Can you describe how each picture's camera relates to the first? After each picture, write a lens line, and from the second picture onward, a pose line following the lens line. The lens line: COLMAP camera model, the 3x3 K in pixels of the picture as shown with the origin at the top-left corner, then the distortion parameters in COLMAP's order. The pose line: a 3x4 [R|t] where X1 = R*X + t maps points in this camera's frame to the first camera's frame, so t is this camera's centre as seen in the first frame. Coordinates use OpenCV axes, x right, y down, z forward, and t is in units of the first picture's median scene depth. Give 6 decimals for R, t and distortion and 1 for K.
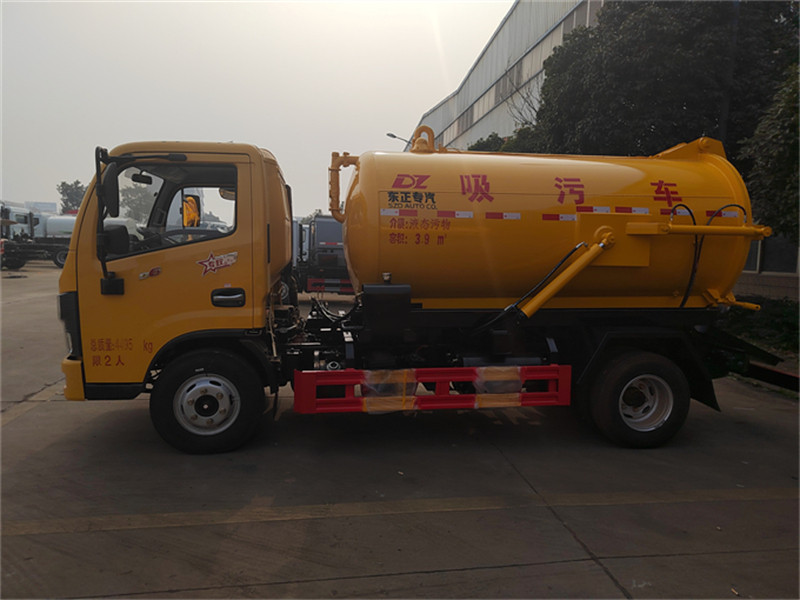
lens RADIAL K [[535.0, 0, 399.1], [0, 535.0, 337.2], [0, 0, 1]] dist [0.056866, 0.000941]
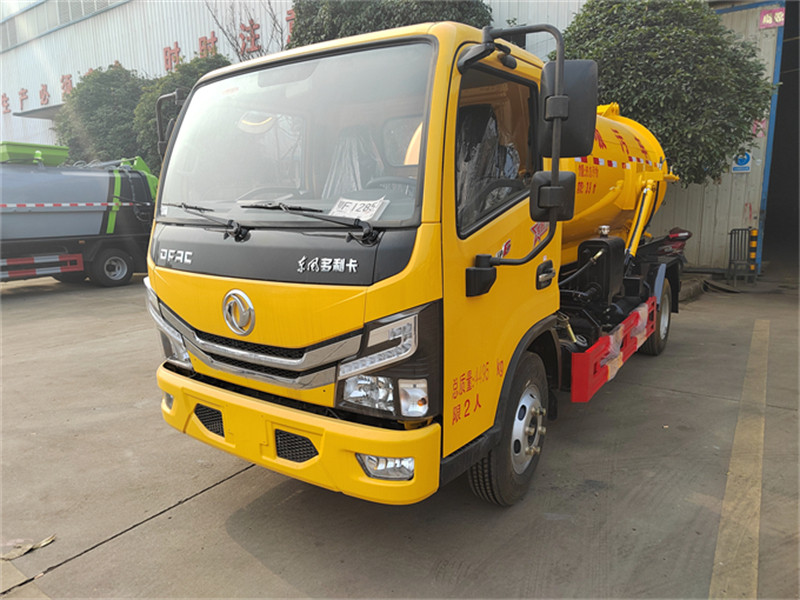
lens RADIAL K [[539.2, 0, 399.8], [0, 539.2, 315.4], [0, 0, 1]] dist [0.009511, 0.003121]
pose [[0.662612, -0.179568, 0.727118, -0.992762], [0.147447, 0.983109, 0.108422, -0.129118], [-0.734306, 0.035370, 0.677897, 0.658635]]
